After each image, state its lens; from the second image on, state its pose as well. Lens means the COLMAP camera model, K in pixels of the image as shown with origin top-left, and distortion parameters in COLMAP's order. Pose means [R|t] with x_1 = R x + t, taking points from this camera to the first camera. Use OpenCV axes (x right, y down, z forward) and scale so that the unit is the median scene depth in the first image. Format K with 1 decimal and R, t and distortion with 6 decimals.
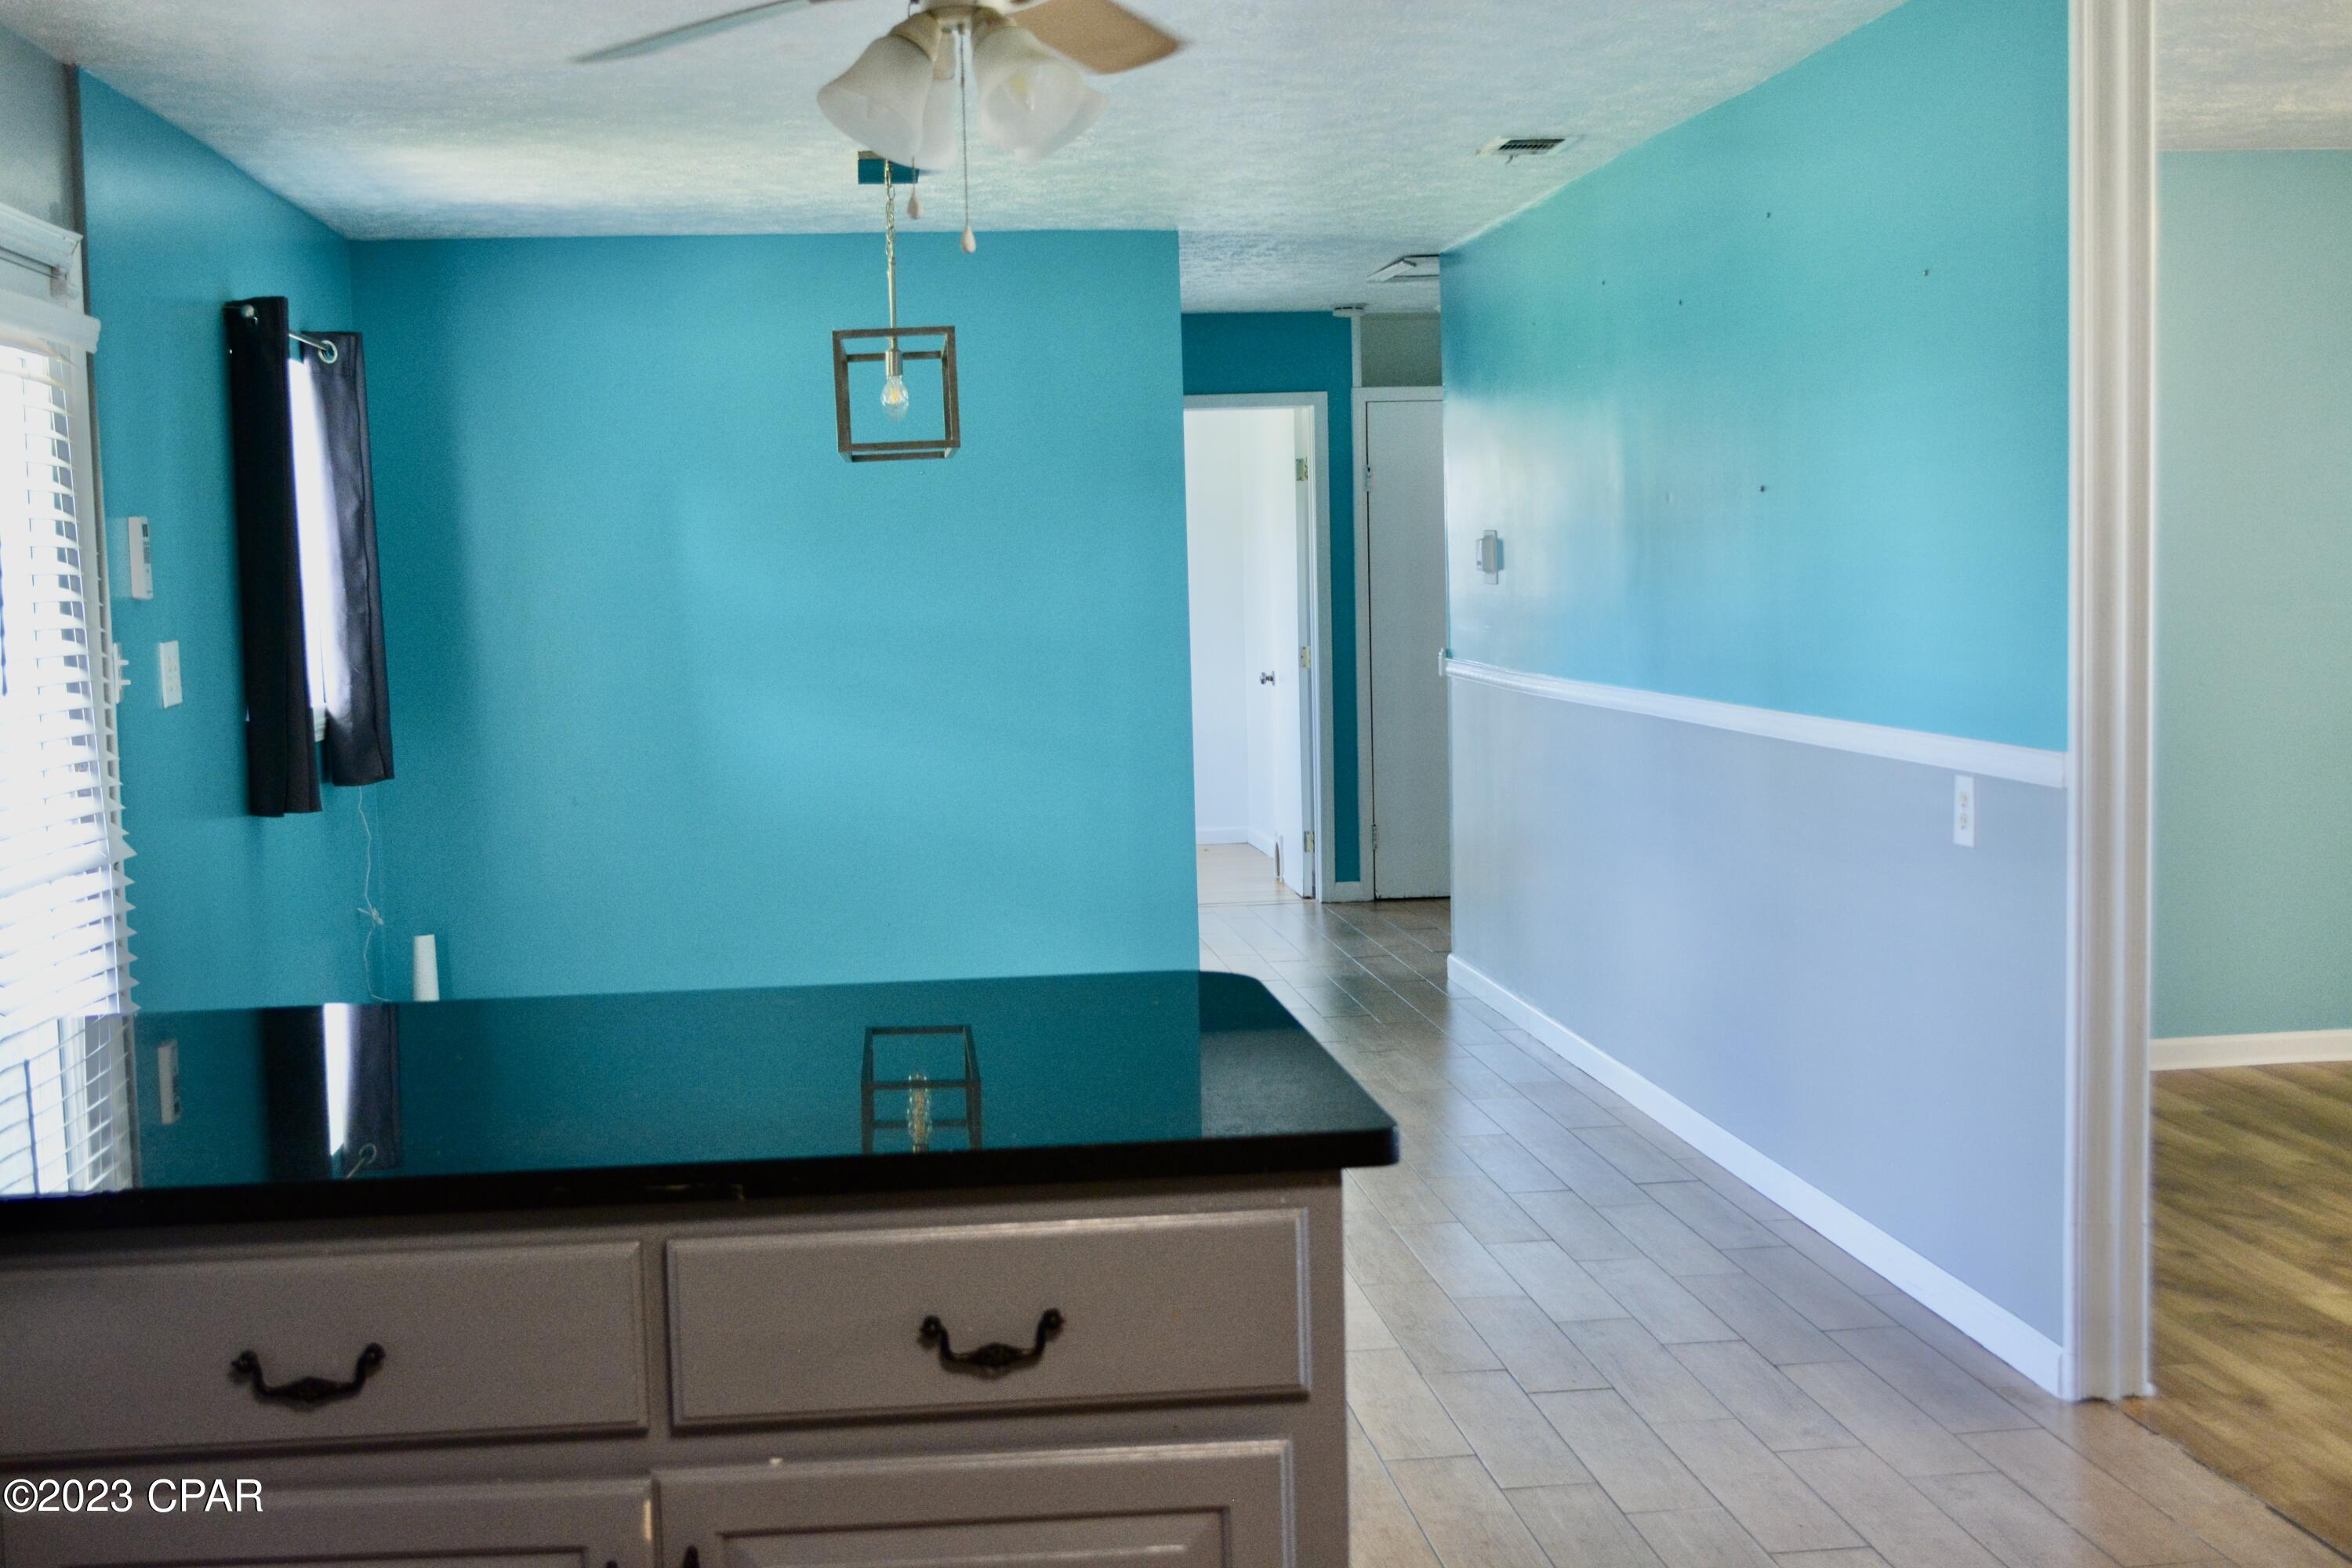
lens RADIAL K [[2764.8, 0, 1104.1], [0, 2764.8, 776.2], [0, 0, 1]] dist [-0.043776, 0.000000]
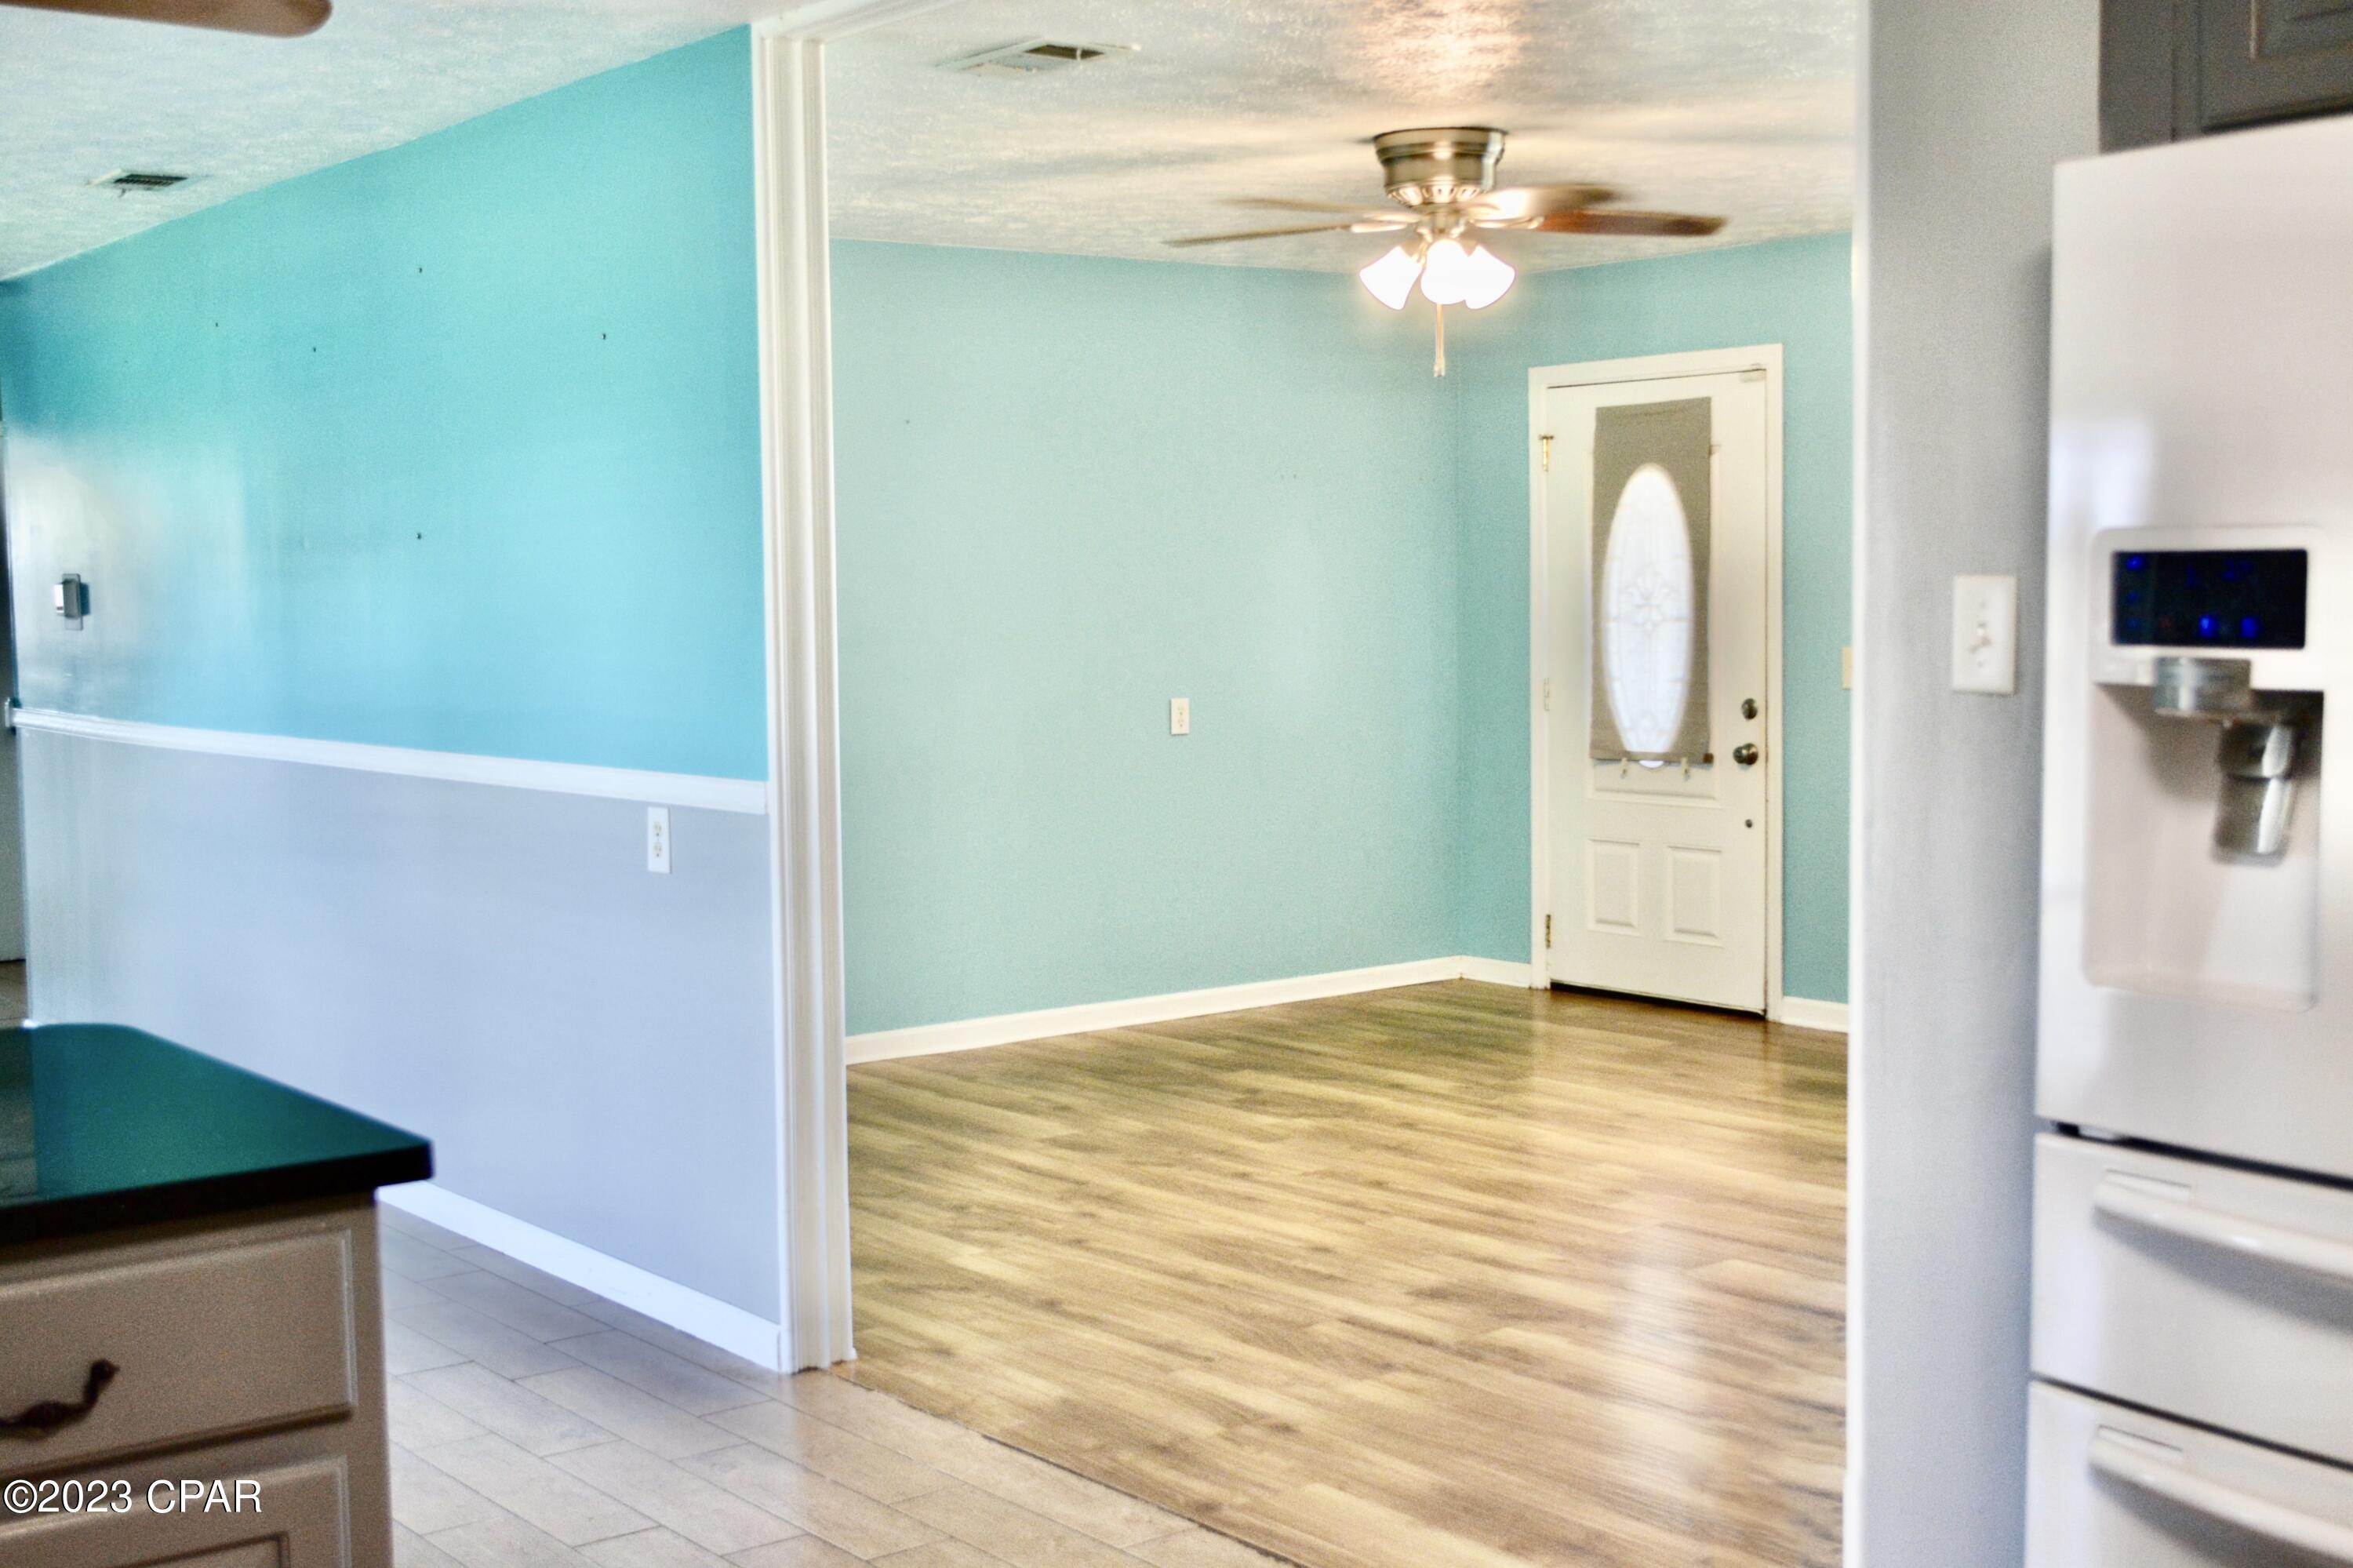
lens RADIAL K [[2766.1, 0, 1160.8], [0, 2766.1, 784.7], [0, 0, 1]] dist [-0.043776, 0.000000]
pose [[0.840866, -0.025263, 0.540654, -0.112142], [0.033385, 0.999429, -0.005221, 0.003508], [-0.540213, 0.022440, 0.841229, -0.012879]]
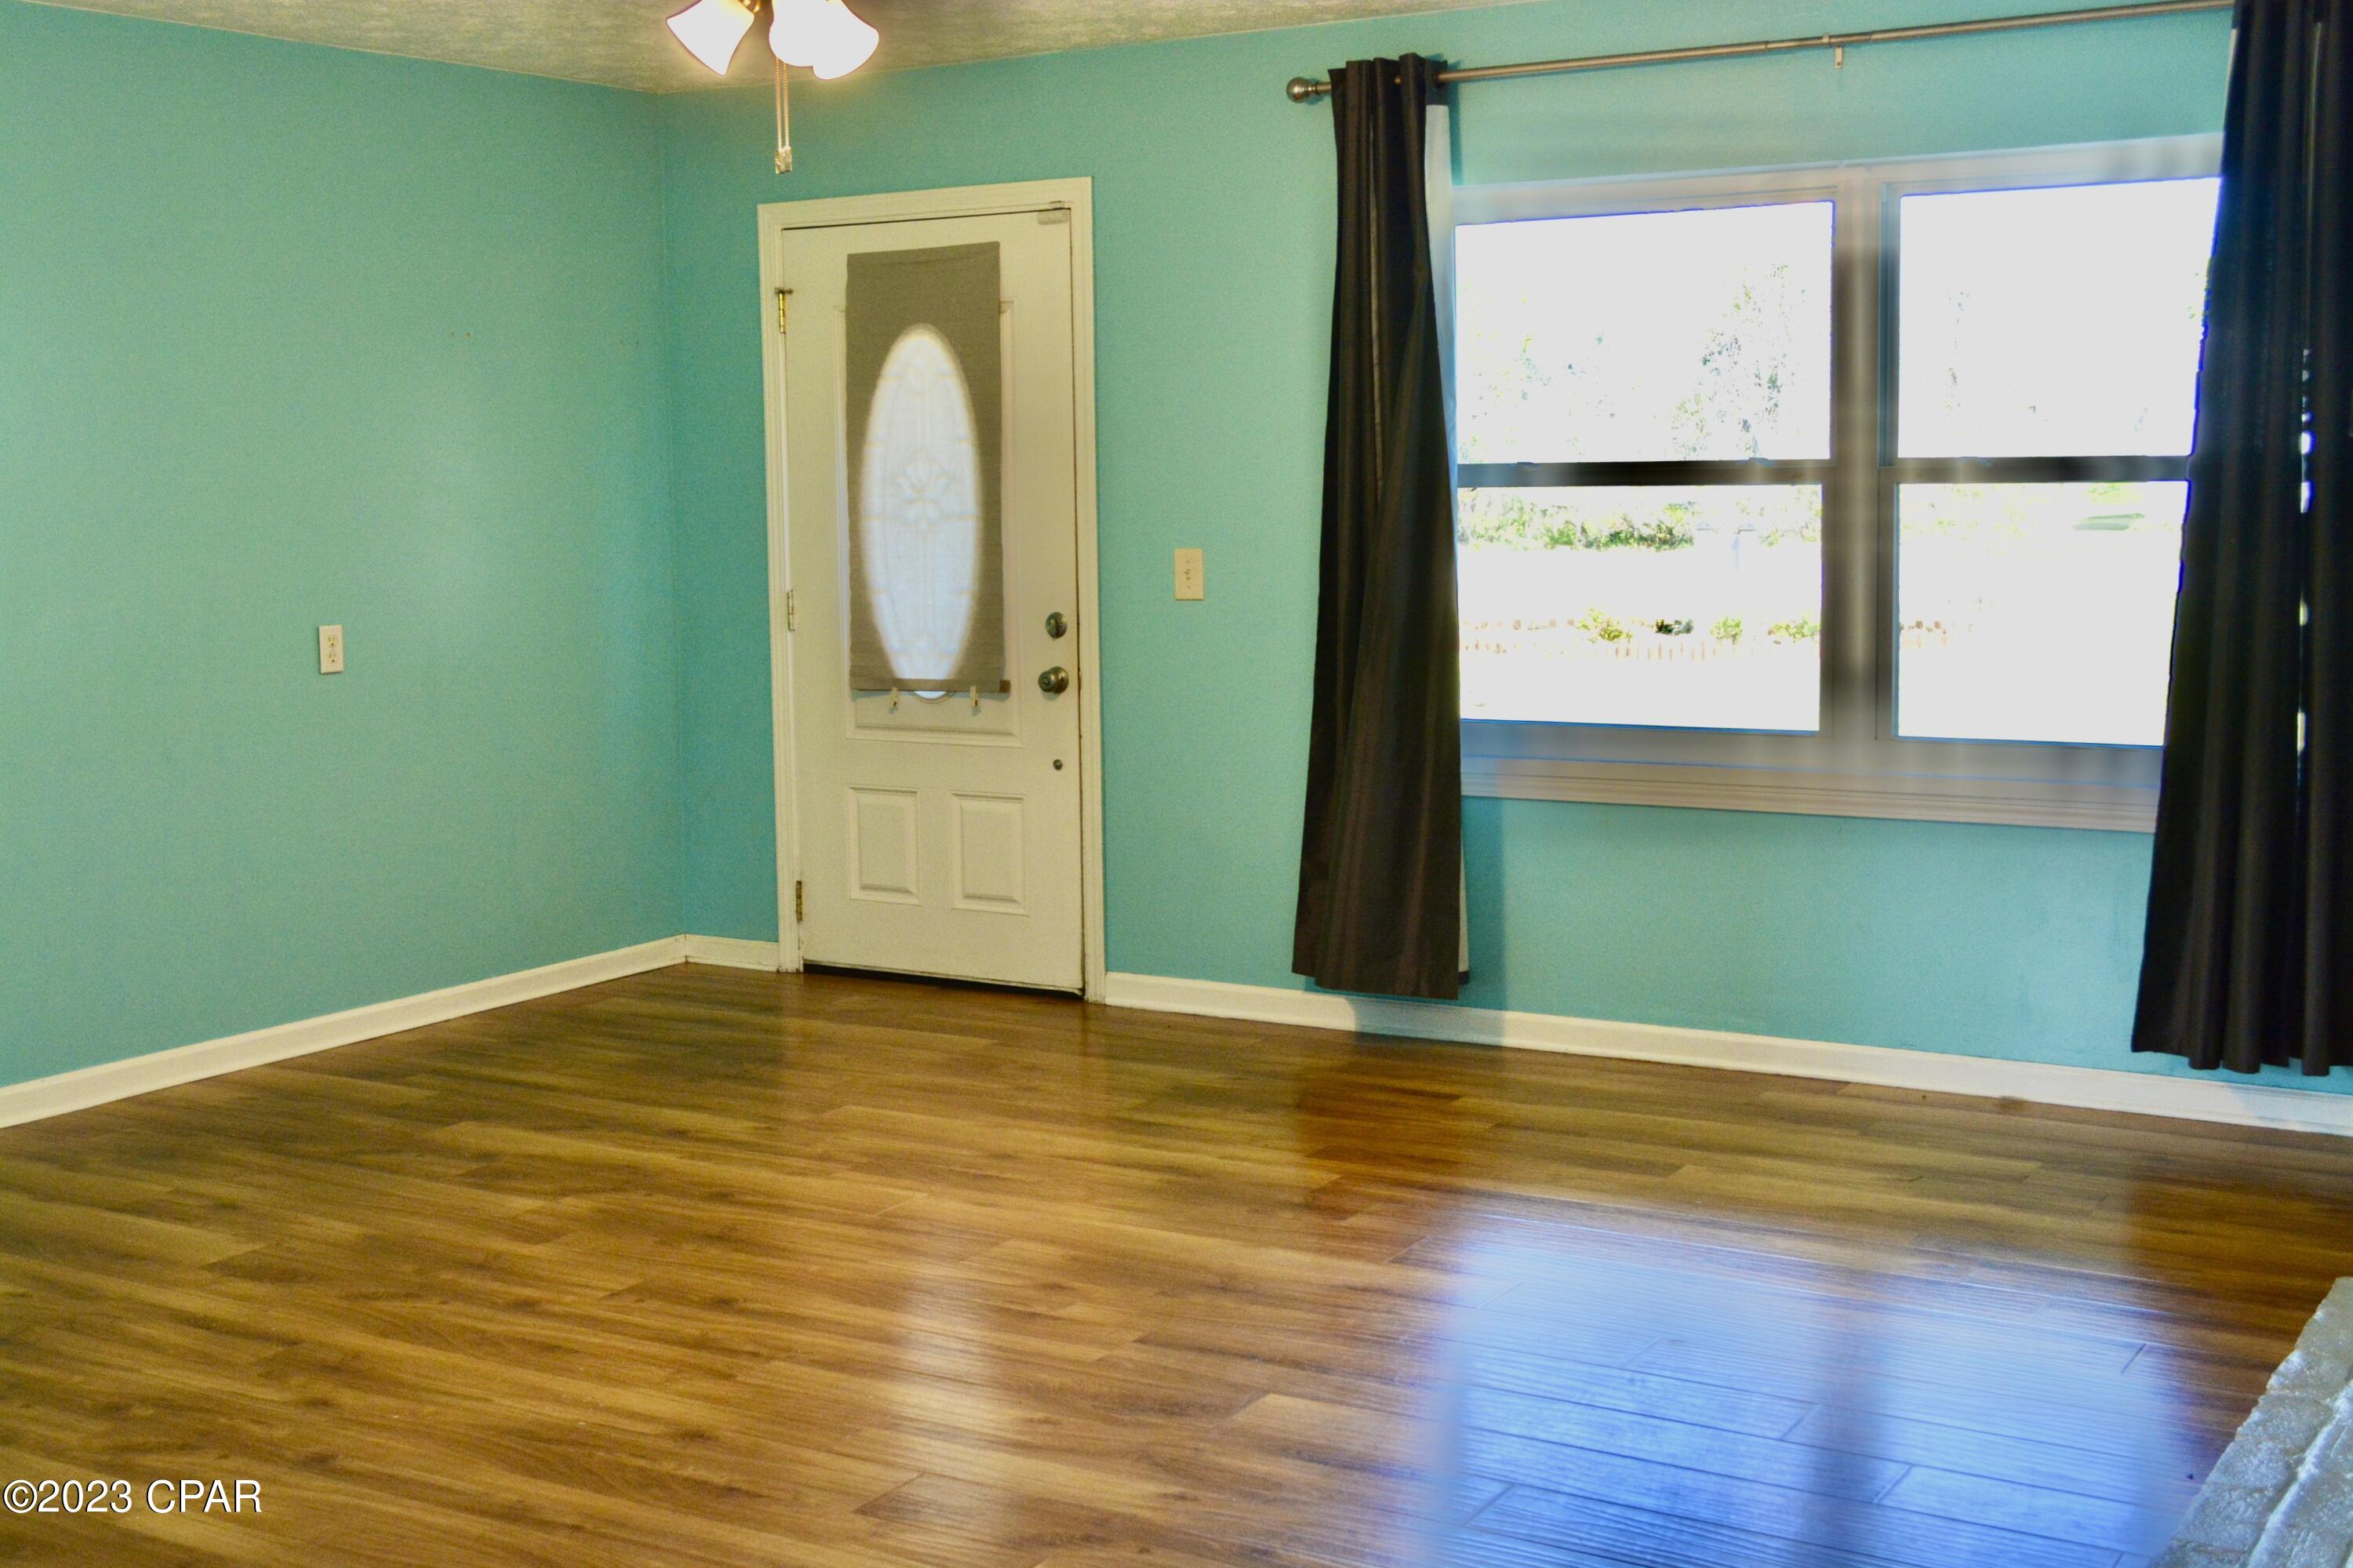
lens RADIAL K [[2766.1, 0, 1180.7], [0, 2766.1, 785.0], [0, 0, 1]] dist [-0.043776, 0.000000]
pose [[0.595992, -0.072614, 0.799700, 0.041819], [0.058887, 0.997174, 0.046658, -0.023525], [-0.800828, 0.019284, 0.598584, 0.372329]]
